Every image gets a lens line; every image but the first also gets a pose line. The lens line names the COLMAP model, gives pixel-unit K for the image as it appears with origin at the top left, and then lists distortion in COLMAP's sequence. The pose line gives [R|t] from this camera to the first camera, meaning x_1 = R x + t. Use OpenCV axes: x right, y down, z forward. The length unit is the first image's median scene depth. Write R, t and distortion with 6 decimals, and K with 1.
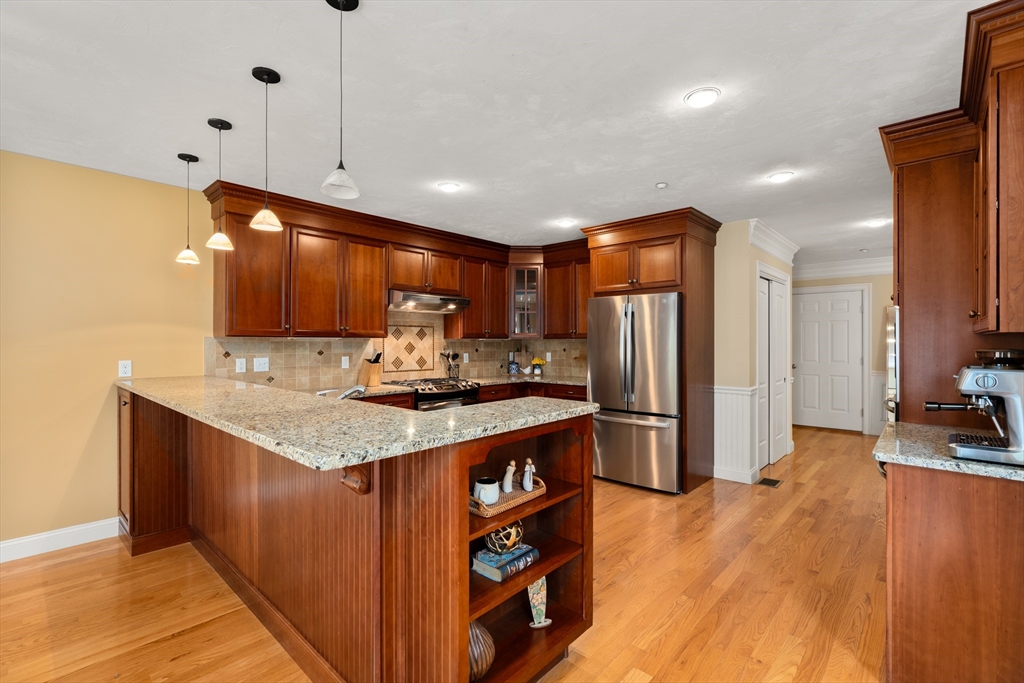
lens RADIAL K [[463.9, 0, 507.3], [0, 463.9, 340.6], [0, 0, 1]] dist [-0.007193, 0.004561]
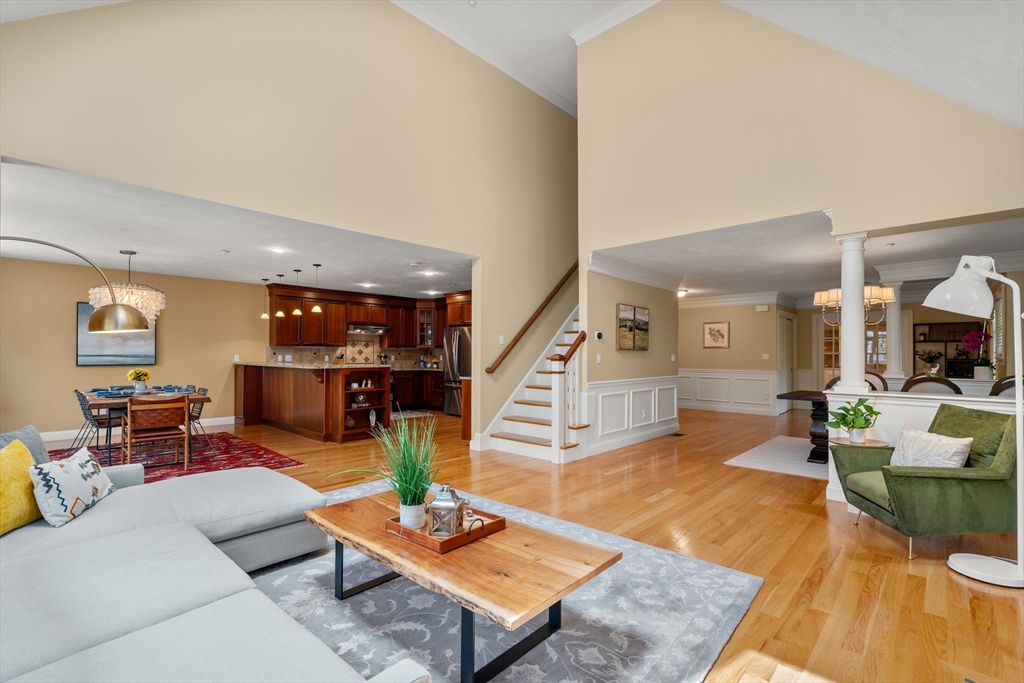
lens RADIAL K [[463.9, 0, 512.8], [0, 463.9, 361.5], [0, 0, 1]] dist [-0.007193, 0.004561]
pose [[0.999995, 0.002448, 0.002026, 0.481609], [-0.002482, 0.999847, 0.017334, 0.021694], [-0.001984, -0.017339, 0.999848, -1.087890]]
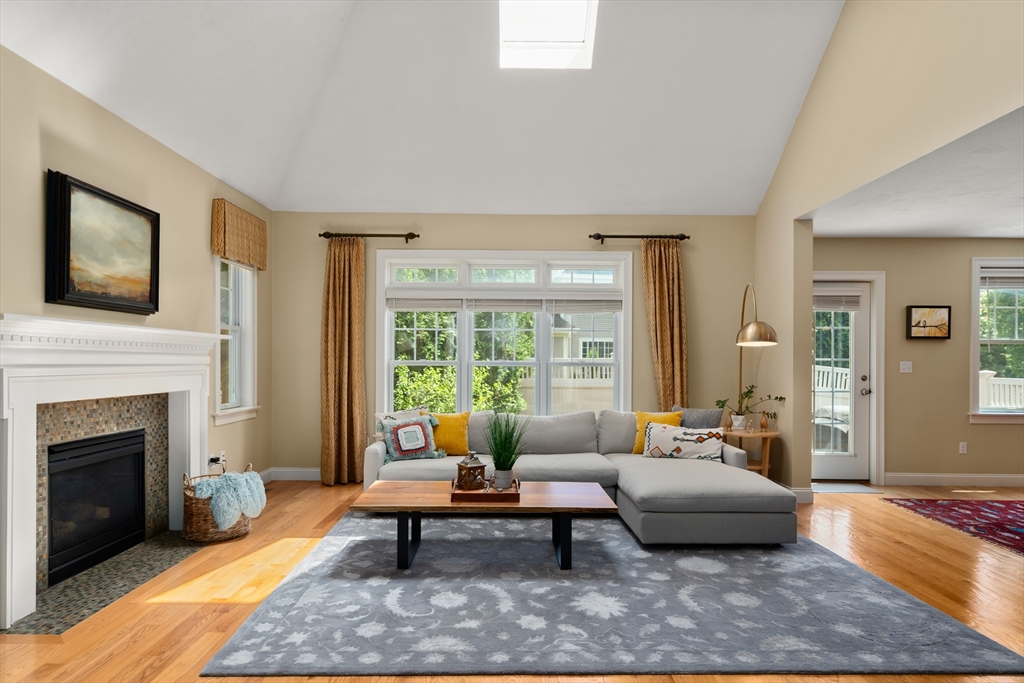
lens RADIAL K [[580.5, 0, 511.2], [0, 580.5, 363.6], [0, 0, 1]] dist [0.008100, 0.002301]
pose [[-0.732240, -0.005194, -0.681027, 0.930083], [-0.007981, 0.999968, 0.000955, 0.028492], [0.681000, 0.006134, -0.732258, 0.001372]]
